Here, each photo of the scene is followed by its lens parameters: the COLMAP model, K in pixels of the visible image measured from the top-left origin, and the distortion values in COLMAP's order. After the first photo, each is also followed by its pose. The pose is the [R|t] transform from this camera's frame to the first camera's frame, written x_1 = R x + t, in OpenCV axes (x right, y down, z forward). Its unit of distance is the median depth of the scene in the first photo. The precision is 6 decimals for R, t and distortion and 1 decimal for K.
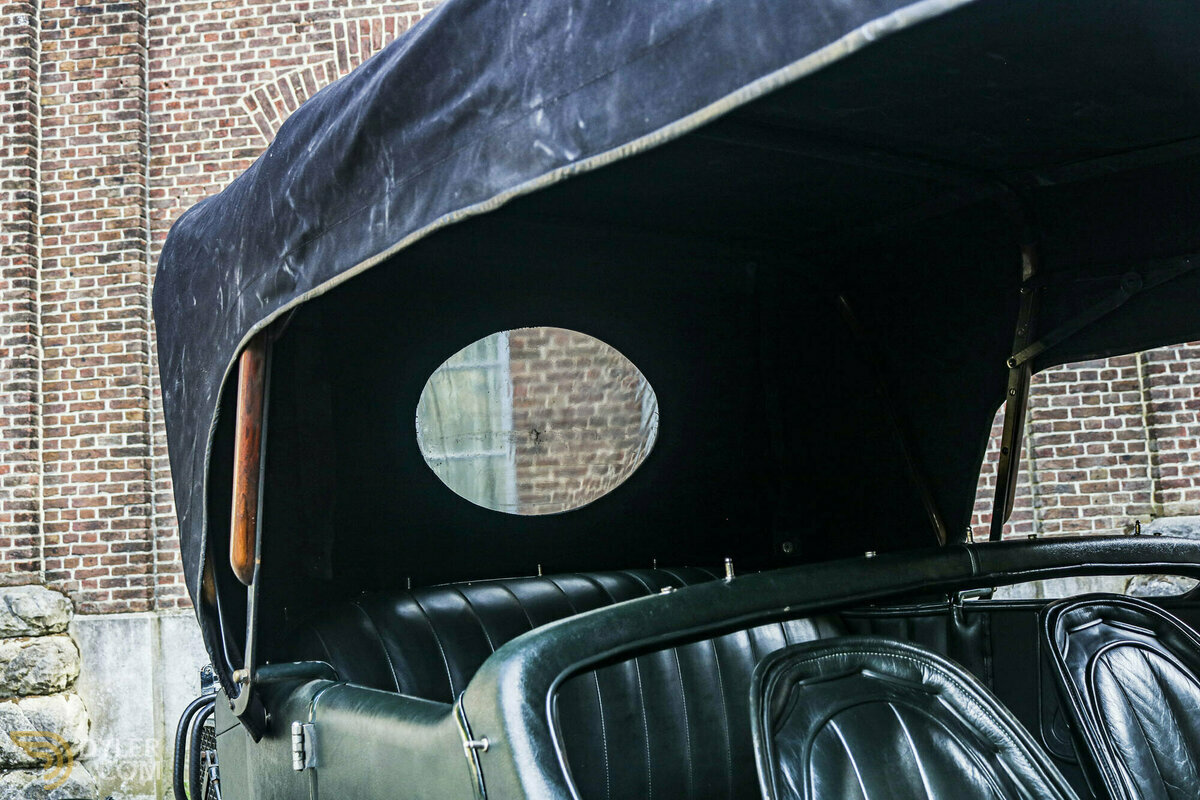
lens RADIAL K [[1251.7, 0, 600.0], [0, 1251.7, 400.0], [0, 0, 1]] dist [-0.115700, 0.115212]
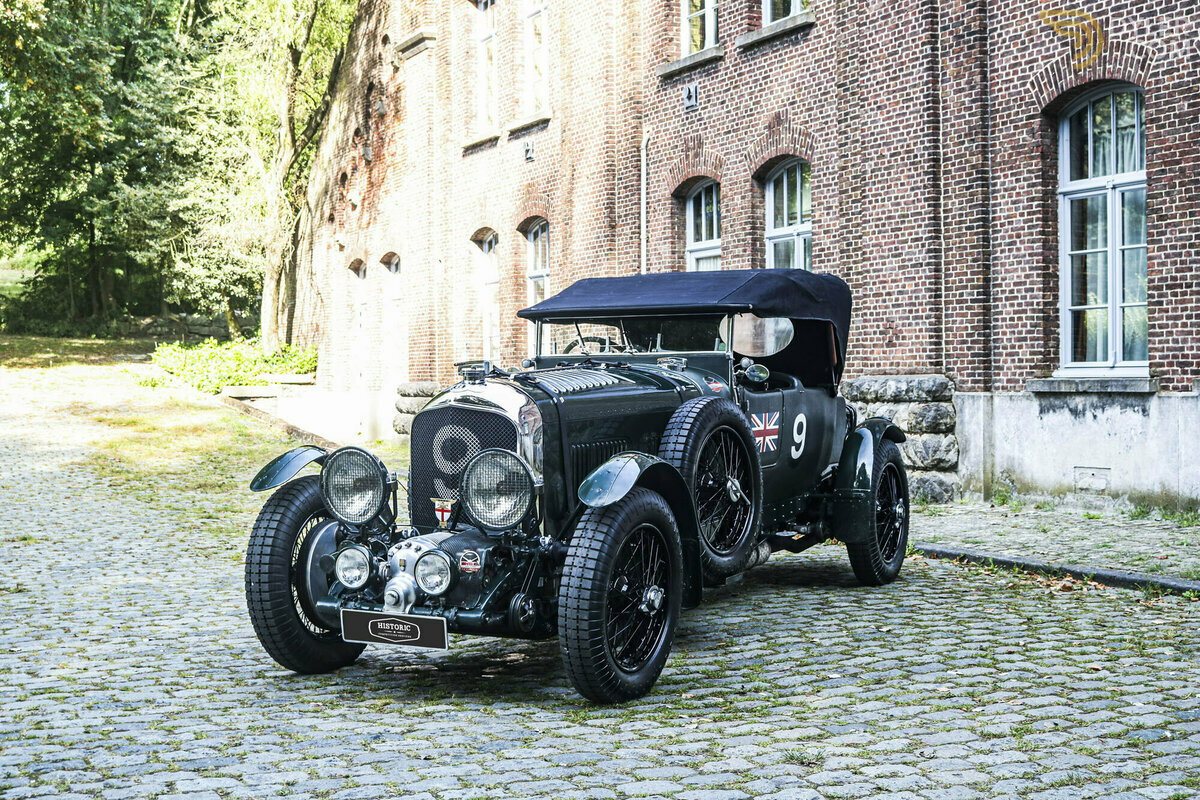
lens RADIAL K [[1659.7, 0, 600.0], [0, 1659.7, 400.0], [0, 0, 1]] dist [-0.045252, 0.039977]
pose [[0.497439, 0.065363, -0.865033, 1.374076], [0.078293, 0.989705, 0.119806, -0.139760], [0.863959, -0.127322, 0.487200, -0.614968]]
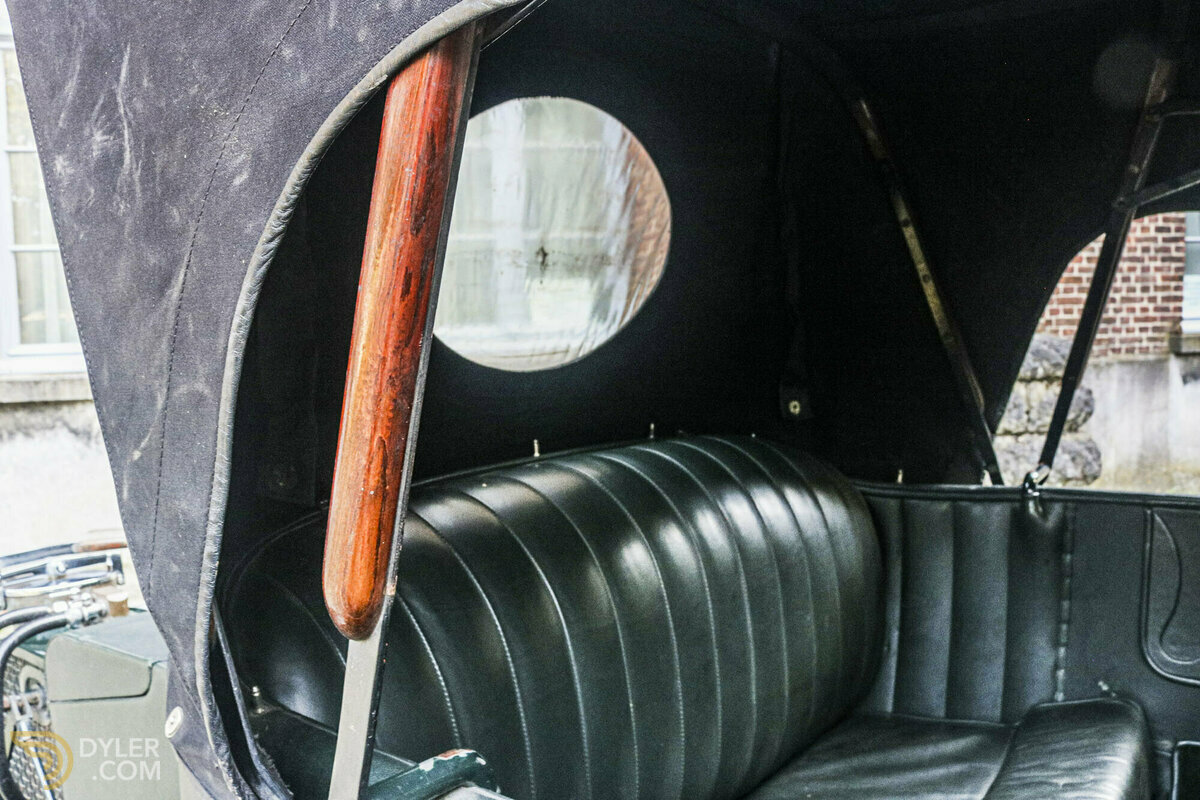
lens RADIAL K [[1056.0, 0, 600.0], [0, 1056.0, 400.0], [0, 0, 1]] dist [-0.084343, -0.000747]
pose [[0.946087, 0.007833, 0.323817, -0.074646], [-0.068105, 0.982171, 0.175222, 0.000284], [-0.316671, -0.187829, 0.929753, 0.151717]]
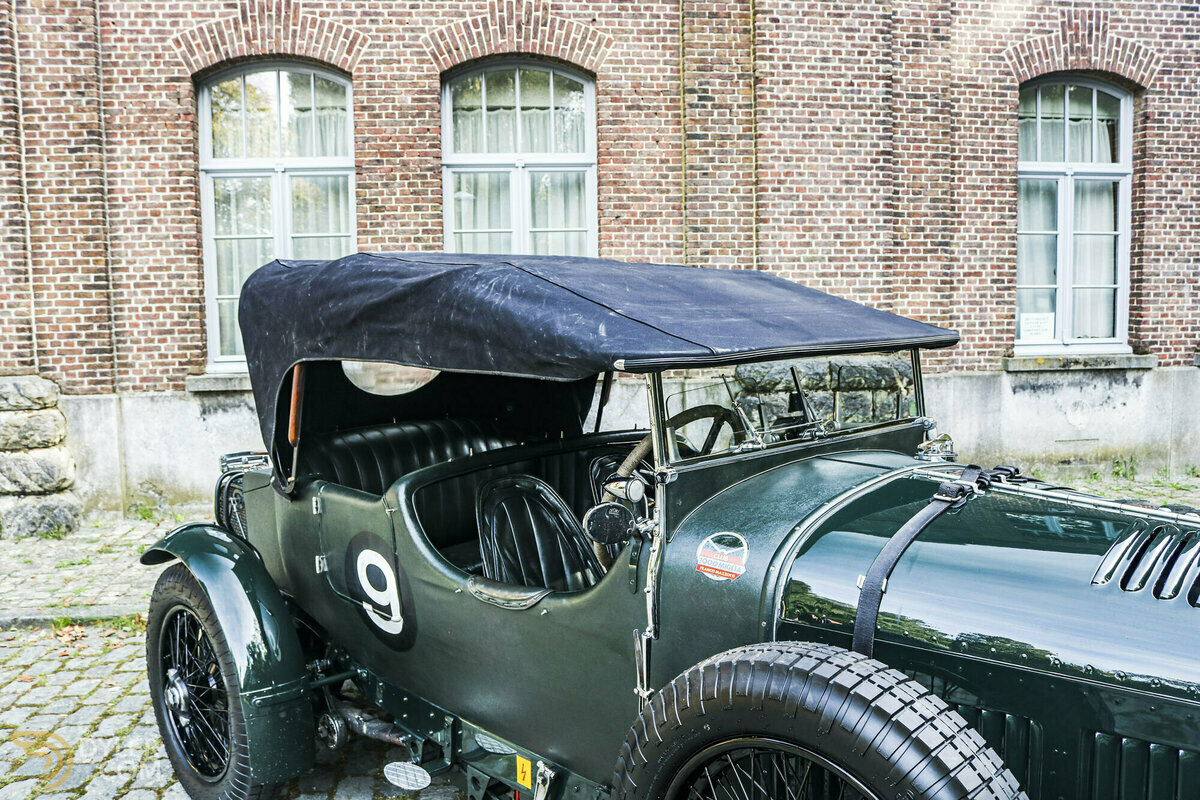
lens RADIAL K [[1023.5, 0, 600.0], [0, 1023.5, 400.0], [0, 0, 1]] dist [-0.144539, 0.124954]
pose [[0.981287, 0.025191, 0.190894, -0.012978], [-0.063636, 0.978125, 0.198044, -0.097837], [-0.181730, -0.206486, 0.961425, -0.276449]]
